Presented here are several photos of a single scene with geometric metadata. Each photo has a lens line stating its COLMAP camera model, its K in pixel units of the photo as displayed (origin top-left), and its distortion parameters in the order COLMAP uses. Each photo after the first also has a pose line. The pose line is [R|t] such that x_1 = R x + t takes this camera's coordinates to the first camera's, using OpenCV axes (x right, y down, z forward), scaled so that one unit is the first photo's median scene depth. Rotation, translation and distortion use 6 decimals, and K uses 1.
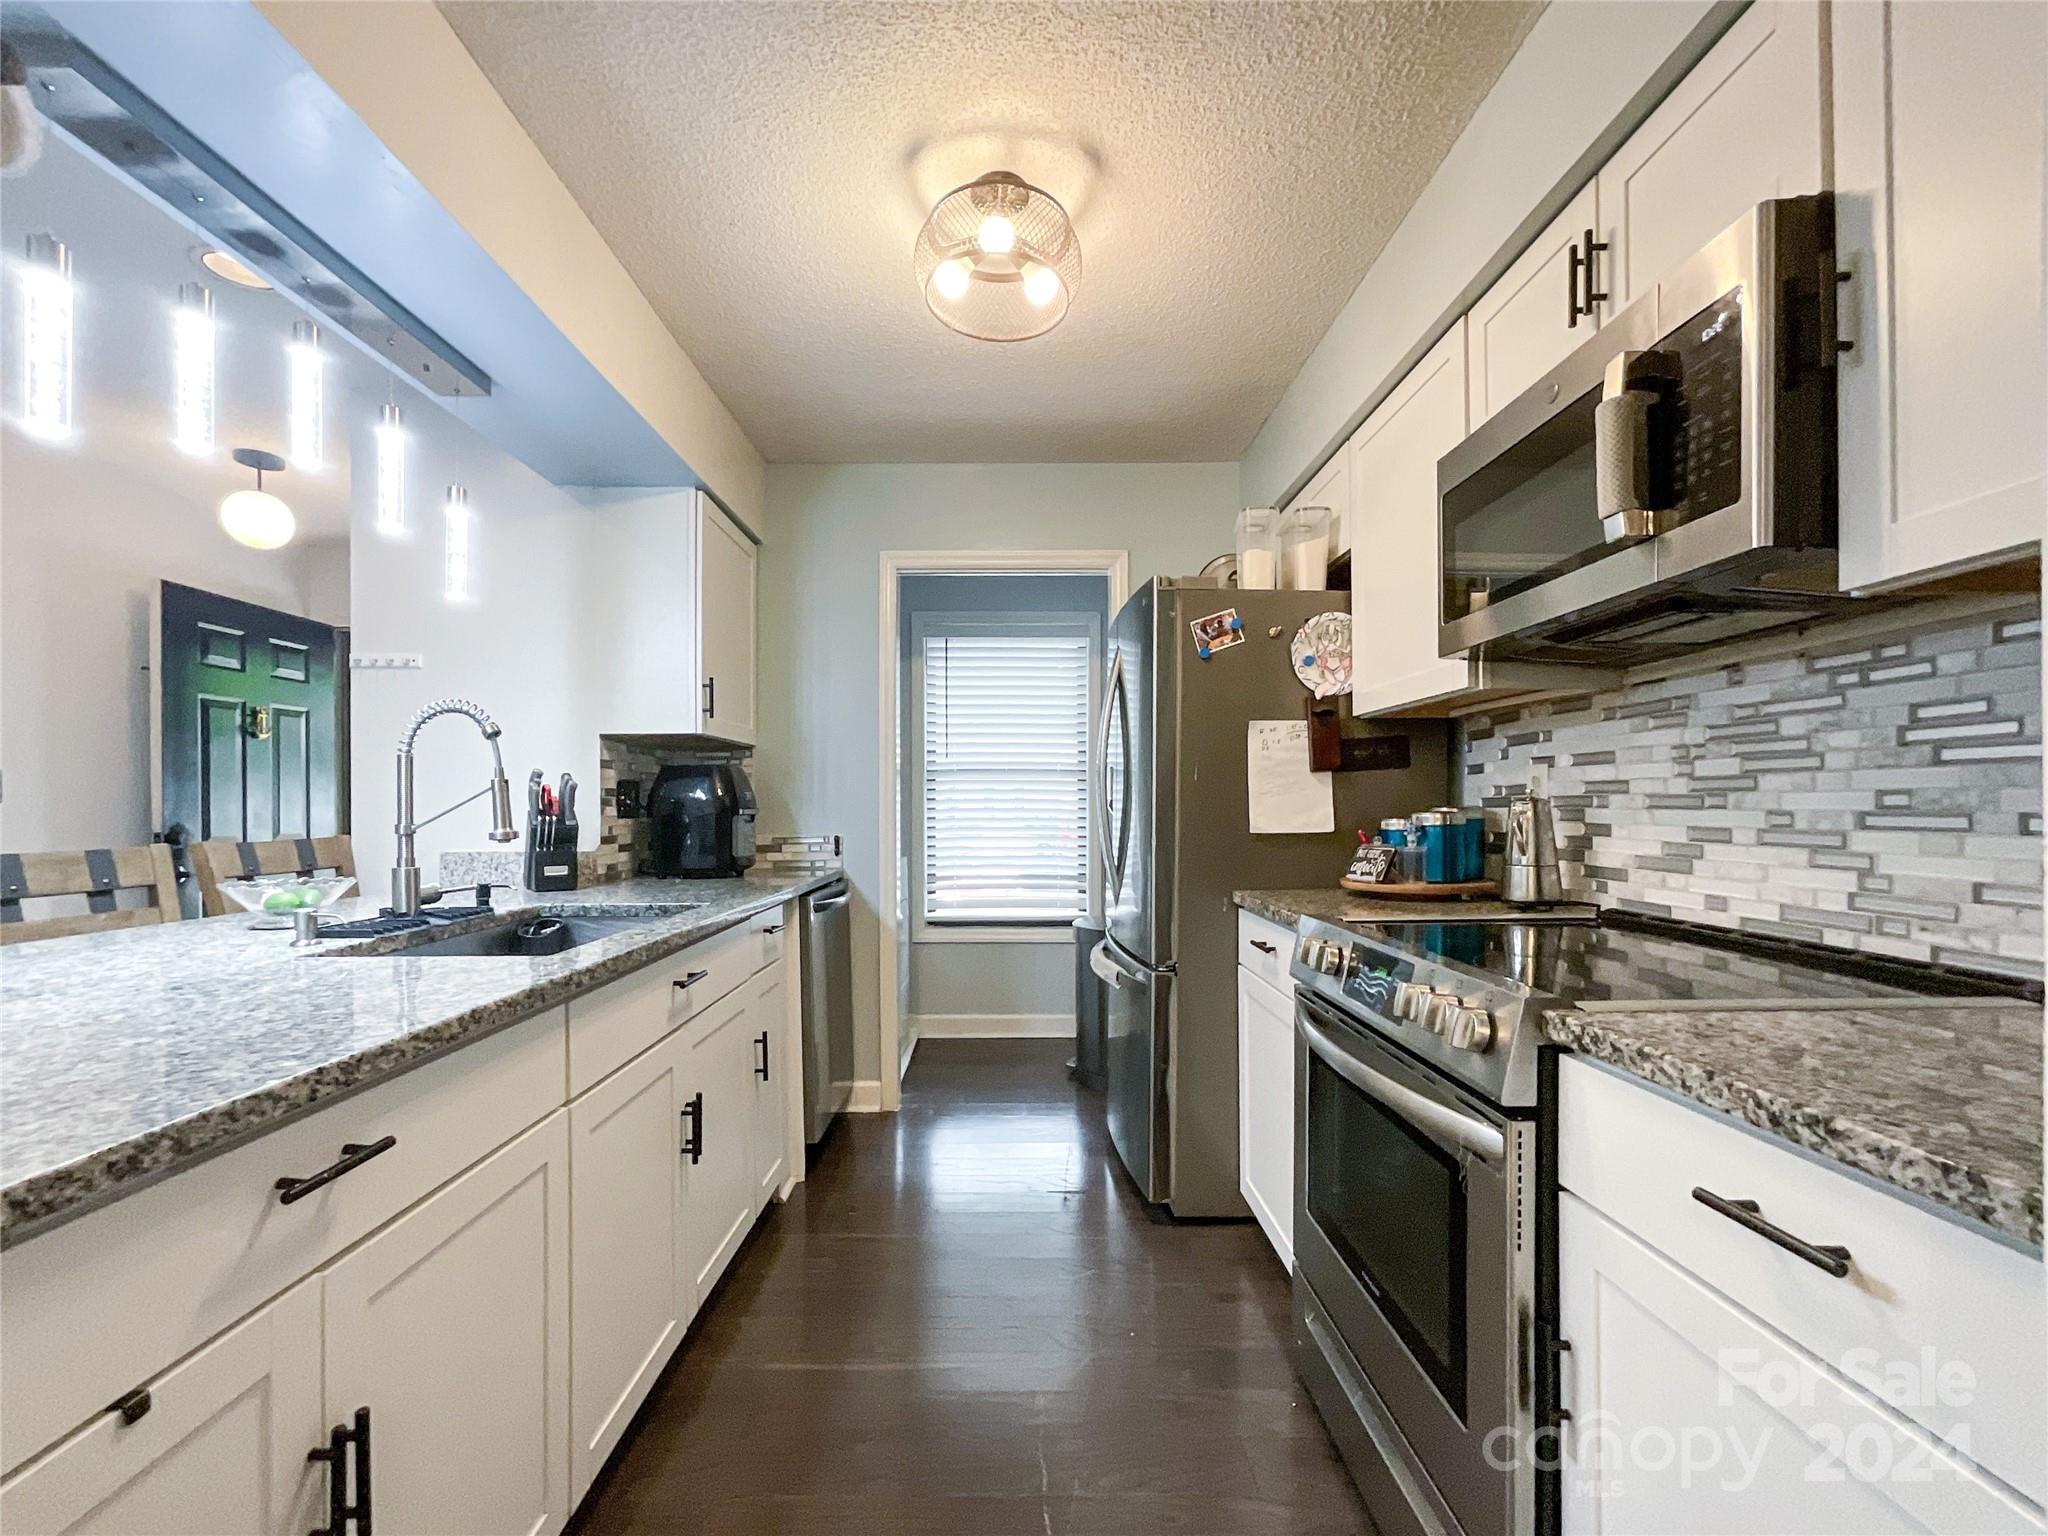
lens RADIAL K [[848.2, 0, 995.1], [0, 848.2, 801.8], [0, 0, 1]] dist [-0.001543, -0.000041]
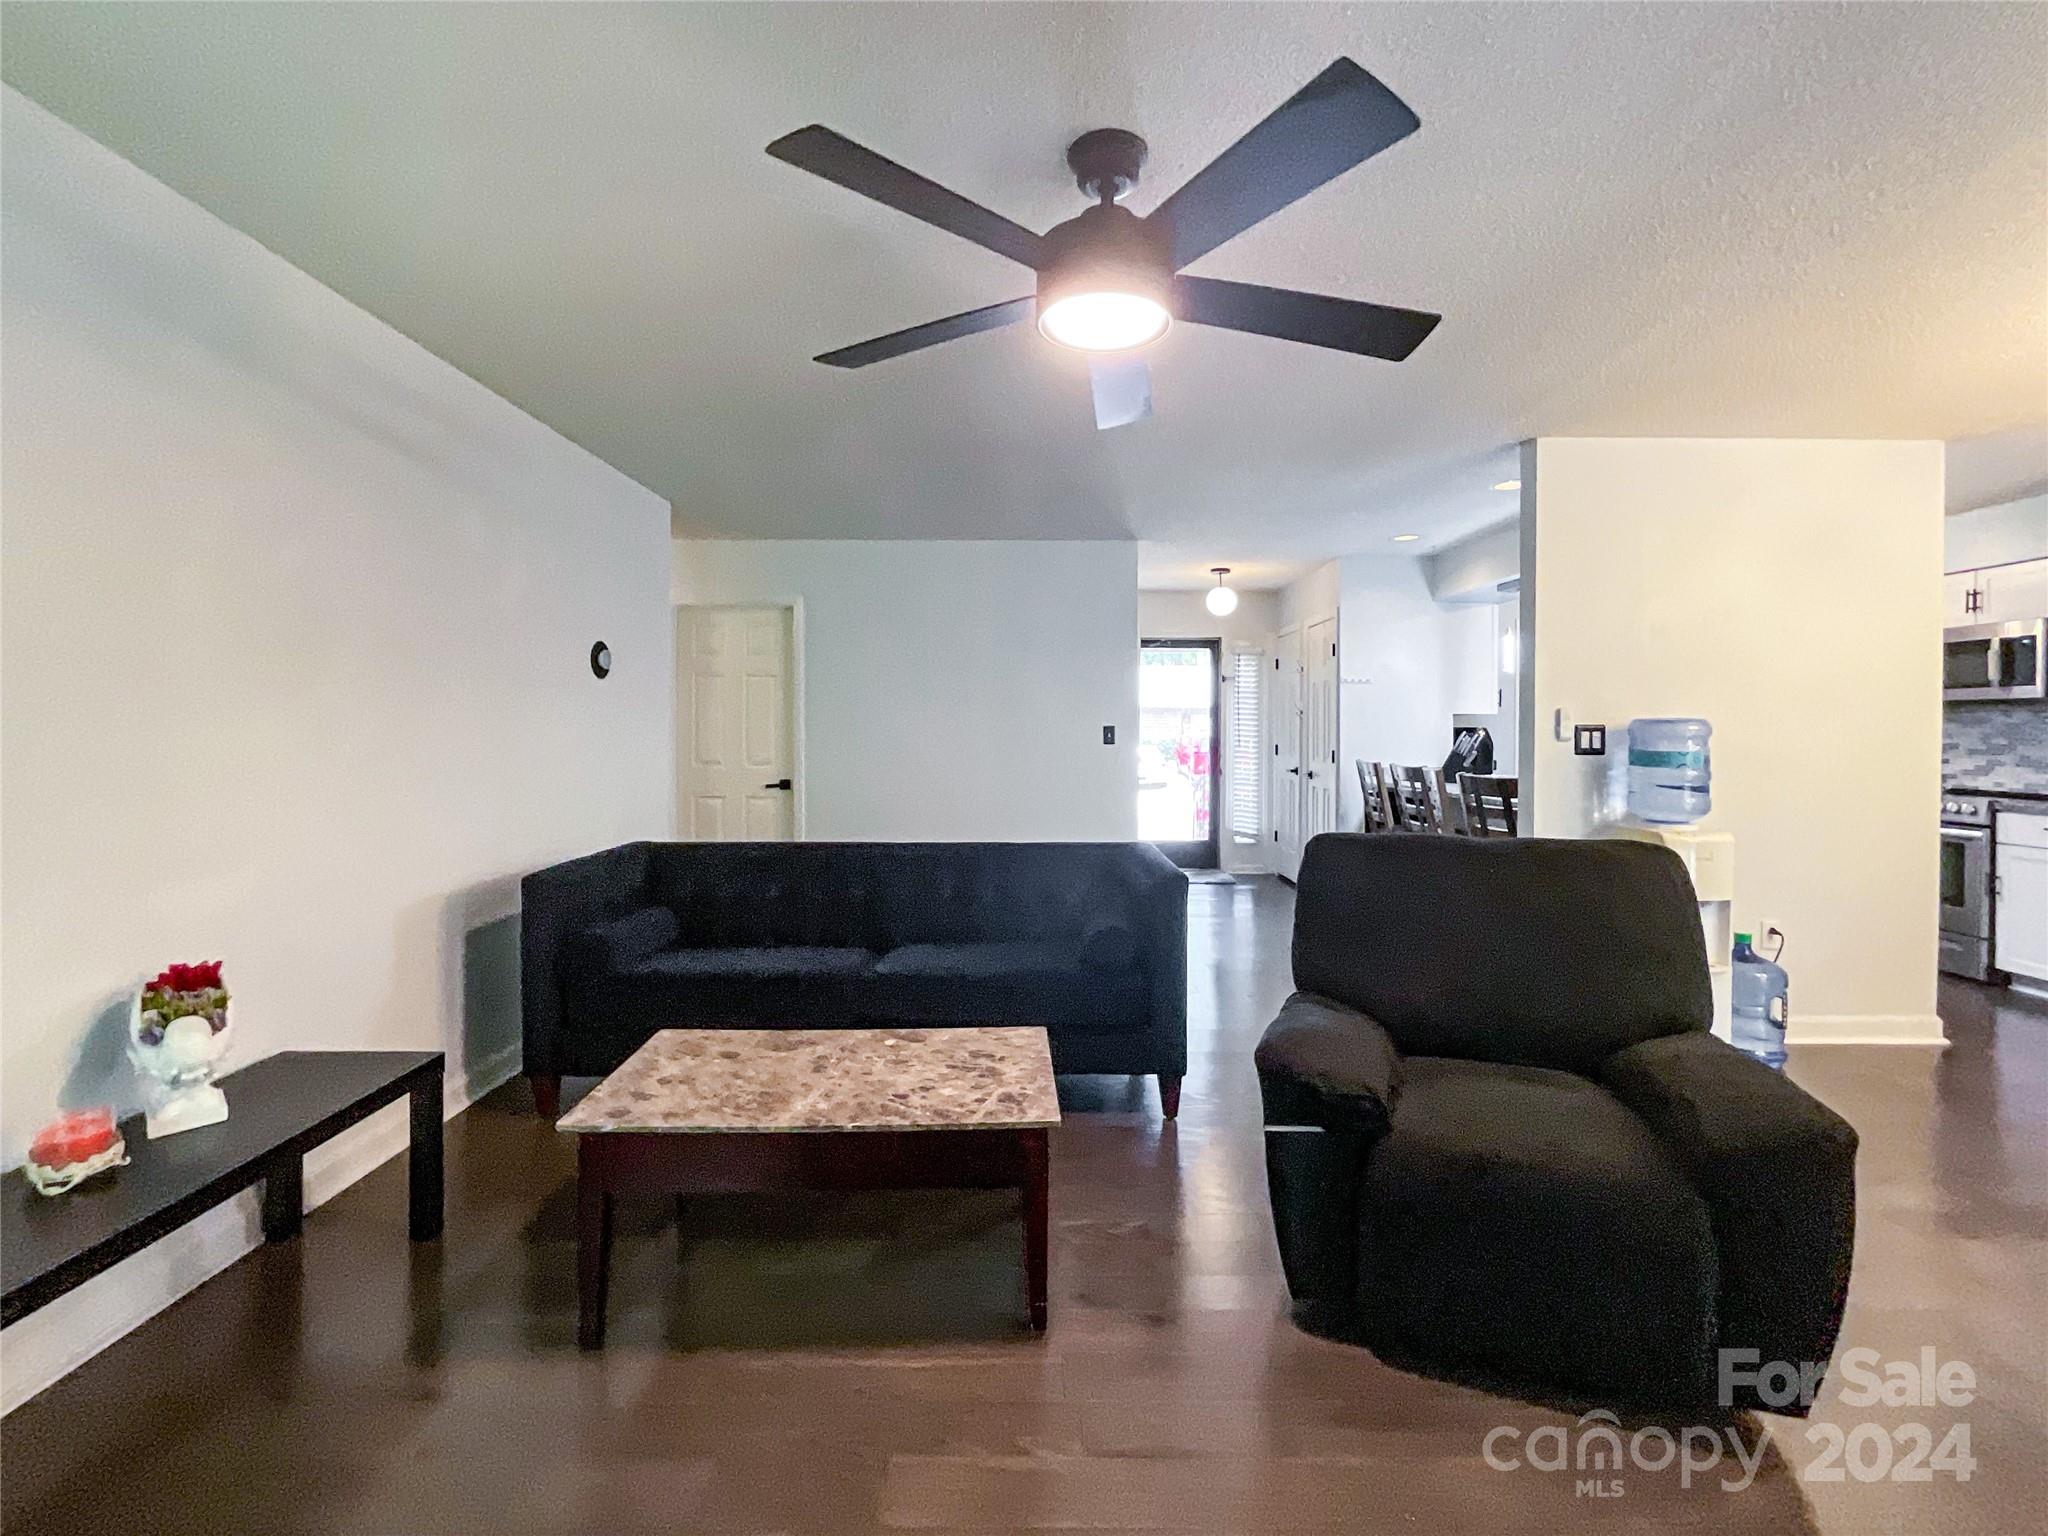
lens RADIAL K [[858.2, 0, 1018.2], [0, 858.2, 727.9], [0, 0, 1]] dist [-0.004095, 0.000063]
pose [[0.999974, 0.006757, 0.002426, -2.828866], [-0.006771, 0.999961, 0.005735, -0.085913], [-0.002387, -0.005752, 0.999981, -2.184938]]
